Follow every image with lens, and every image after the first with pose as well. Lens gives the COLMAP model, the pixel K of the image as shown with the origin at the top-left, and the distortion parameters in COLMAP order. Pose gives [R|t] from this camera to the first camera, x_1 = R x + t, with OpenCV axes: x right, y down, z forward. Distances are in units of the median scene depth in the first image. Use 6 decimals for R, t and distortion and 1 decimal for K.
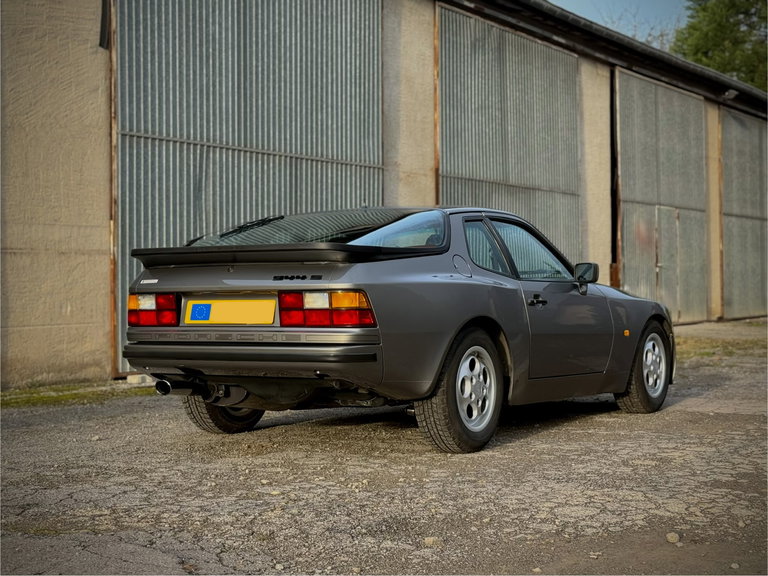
lens RADIAL K [[1436.7, 0, 384.0], [0, 1436.7, 288.0], [0, 0, 1]] dist [0.146605, 0.071129]
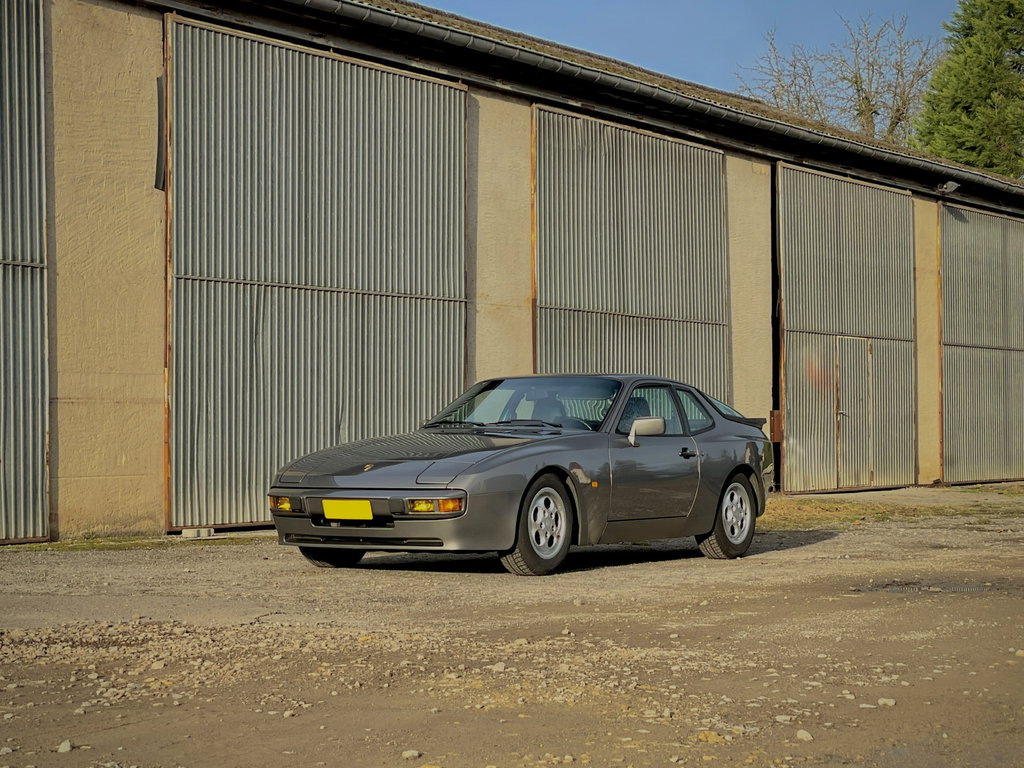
lens RADIAL K [[1915.6, 0, 512.0], [0, 1915.6, 384.0], [0, 0, 1]] dist [0.146605, 0.071129]
pose [[0.999959, -0.000611, 0.009045, 0.028811], [0.000886, 0.999538, -0.030383, 0.003014], [-0.009023, 0.030389, 0.999497, -0.271839]]
